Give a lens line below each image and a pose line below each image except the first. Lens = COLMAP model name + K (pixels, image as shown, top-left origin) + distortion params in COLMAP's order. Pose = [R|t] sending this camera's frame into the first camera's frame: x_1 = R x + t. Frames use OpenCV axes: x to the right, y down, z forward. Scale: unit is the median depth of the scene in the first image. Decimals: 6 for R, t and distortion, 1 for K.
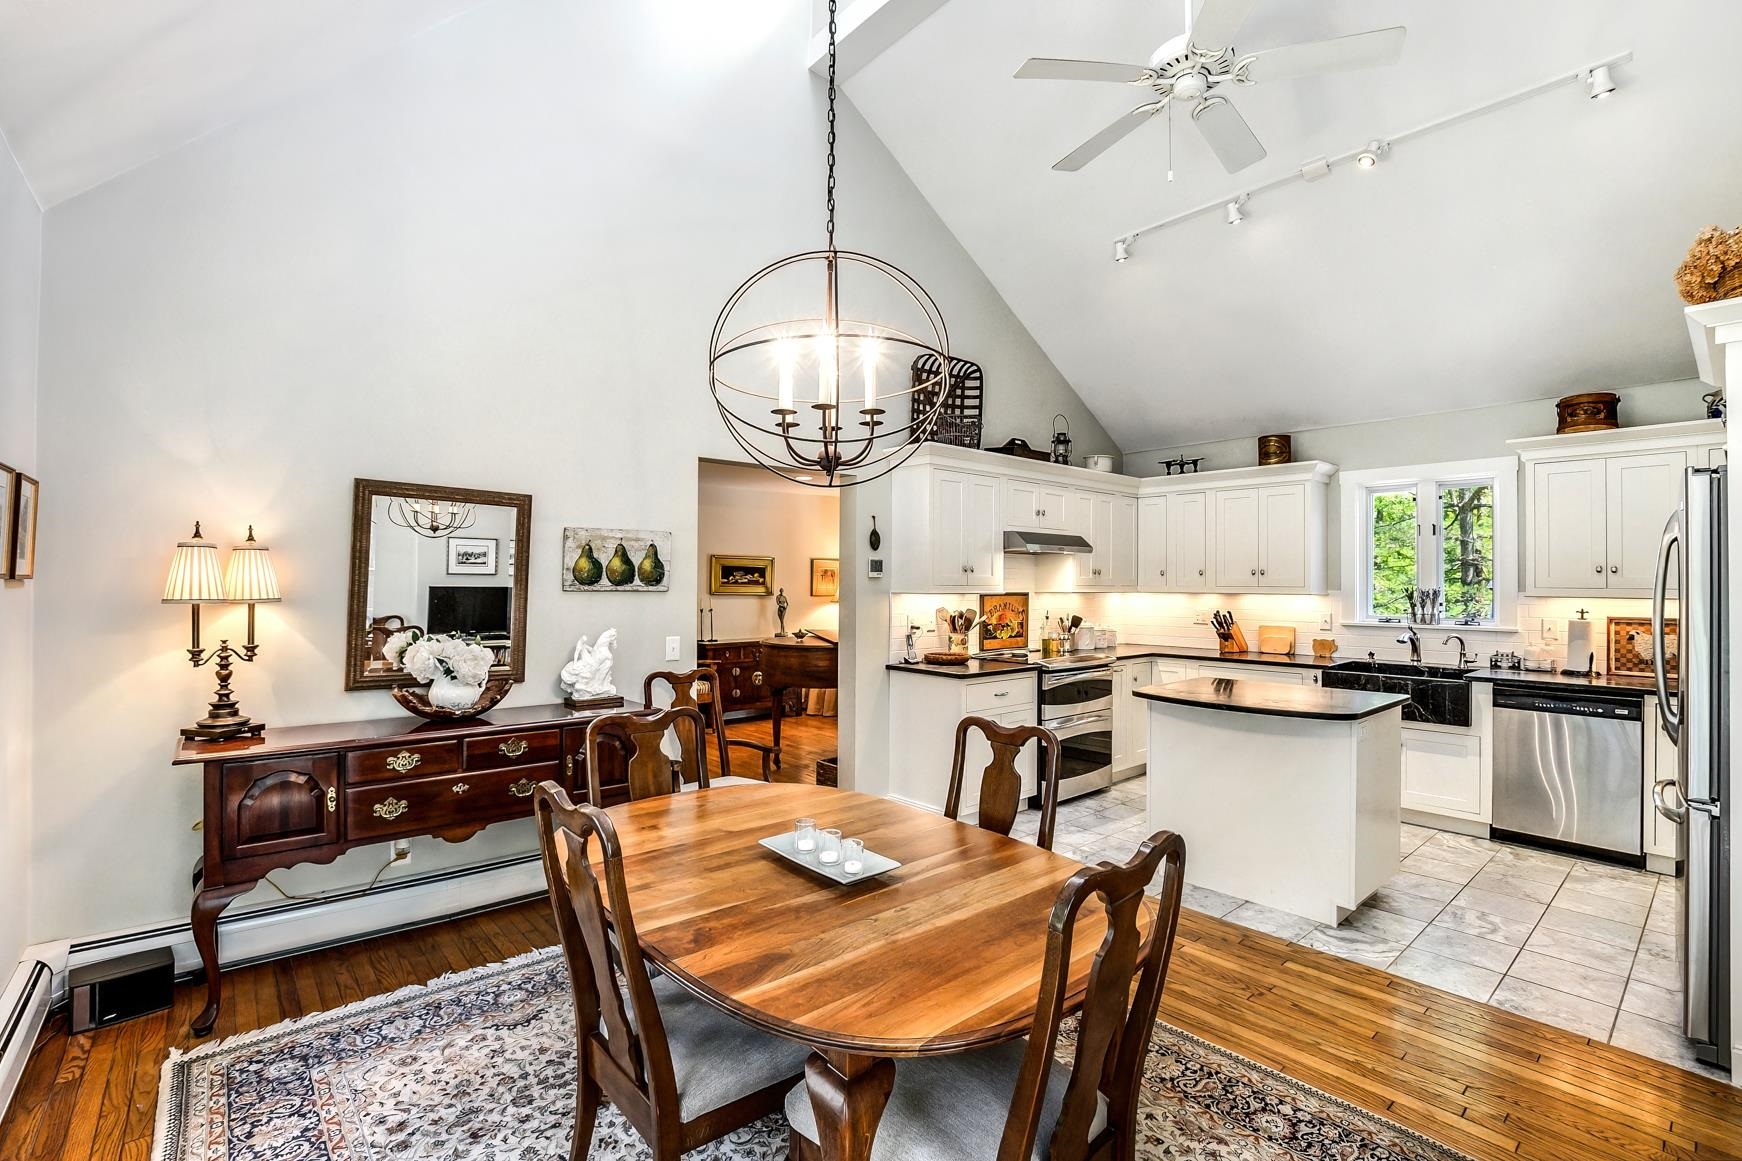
lens RADIAL K [[764.7, 0, 877.7], [0, 764.7, 576.6], [0, 0, 1]] dist [-0.012826, 0.000200]
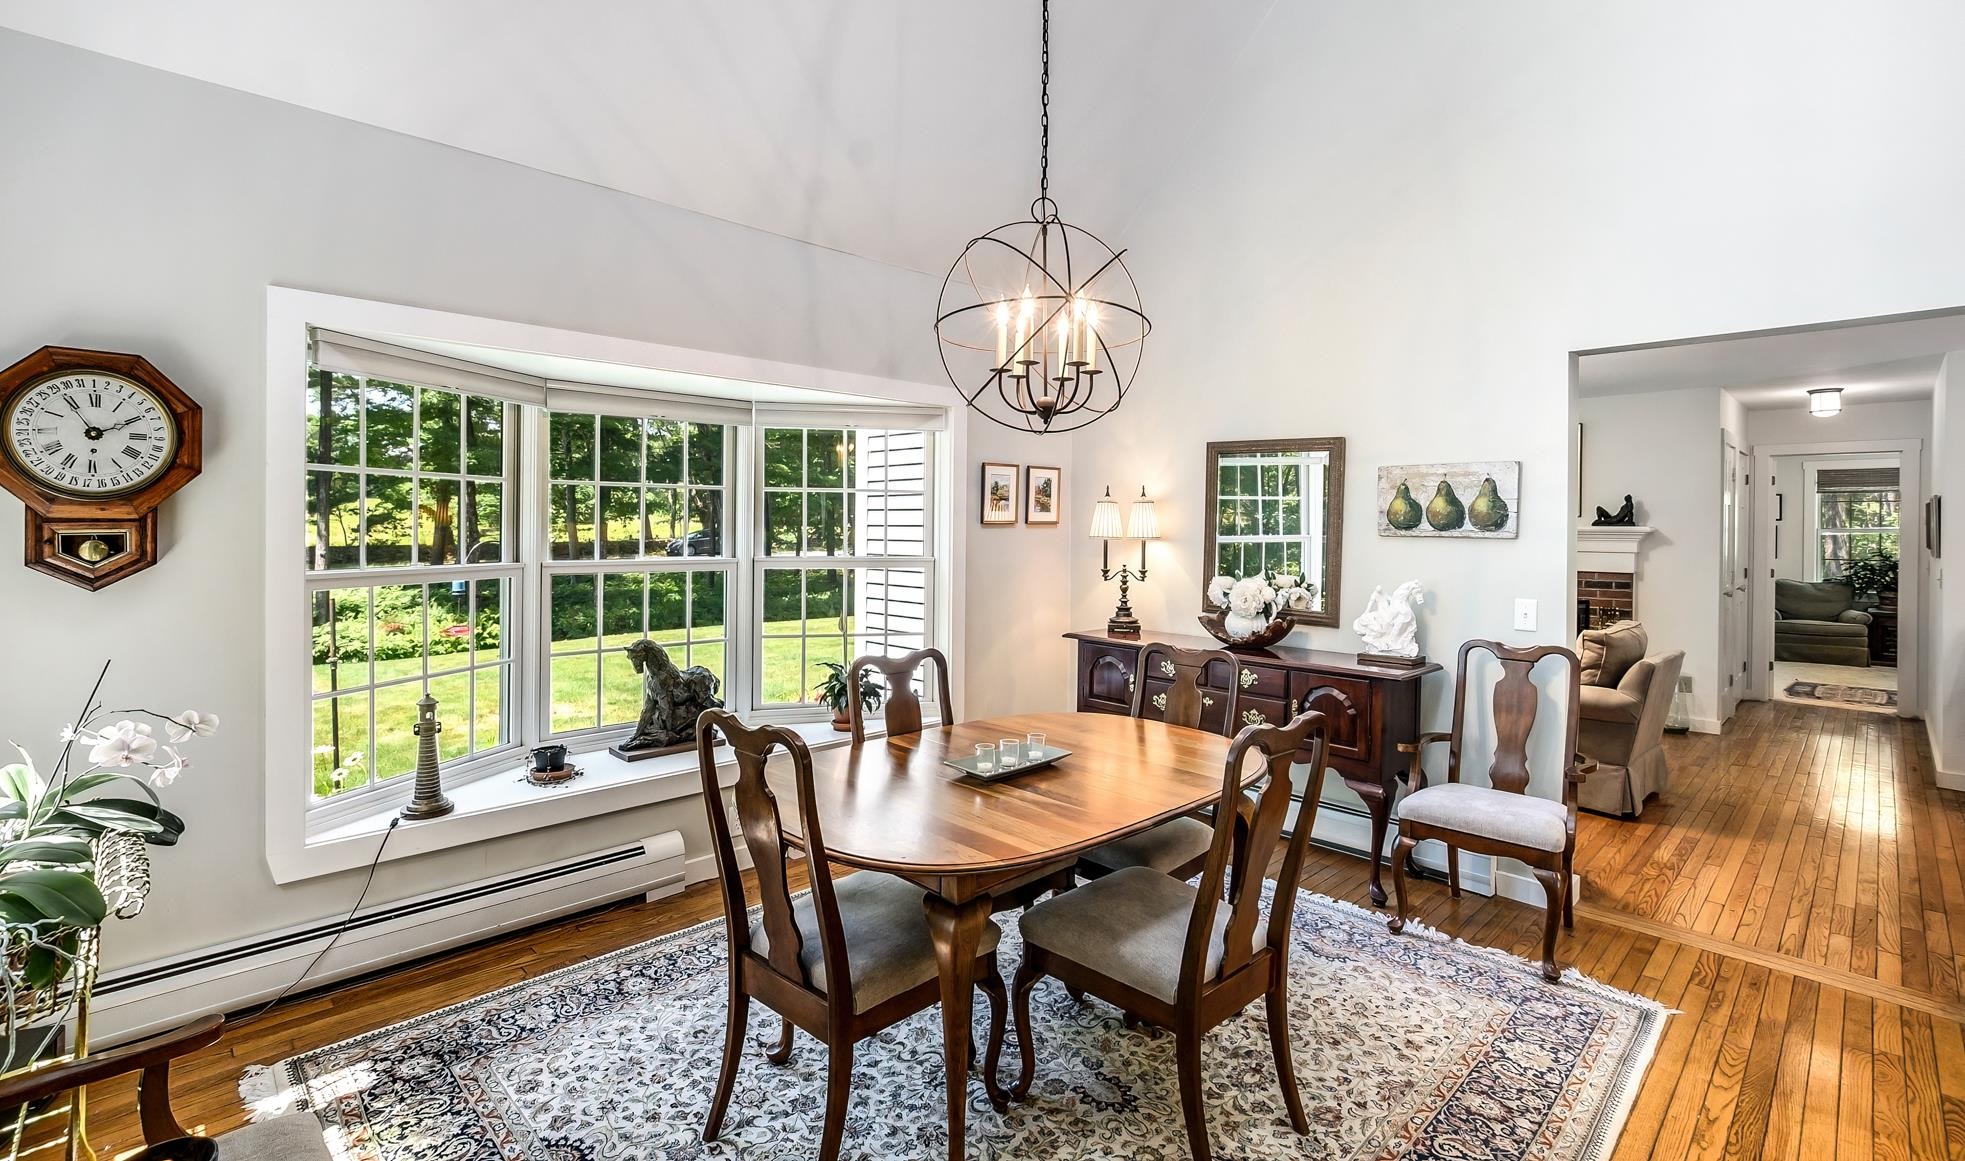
lens RADIAL K [[903.7, 0, 982.5], [0, 903.7, 580.5], [0, 0, 1]] dist [-0.000601, -0.000082]
pose [[0.067824, 0.059630, -0.995914, 0.460618], [0.002110, 0.998202, 0.059910, 0.004308], [0.997695, -0.006165, 0.067576, 0.317426]]
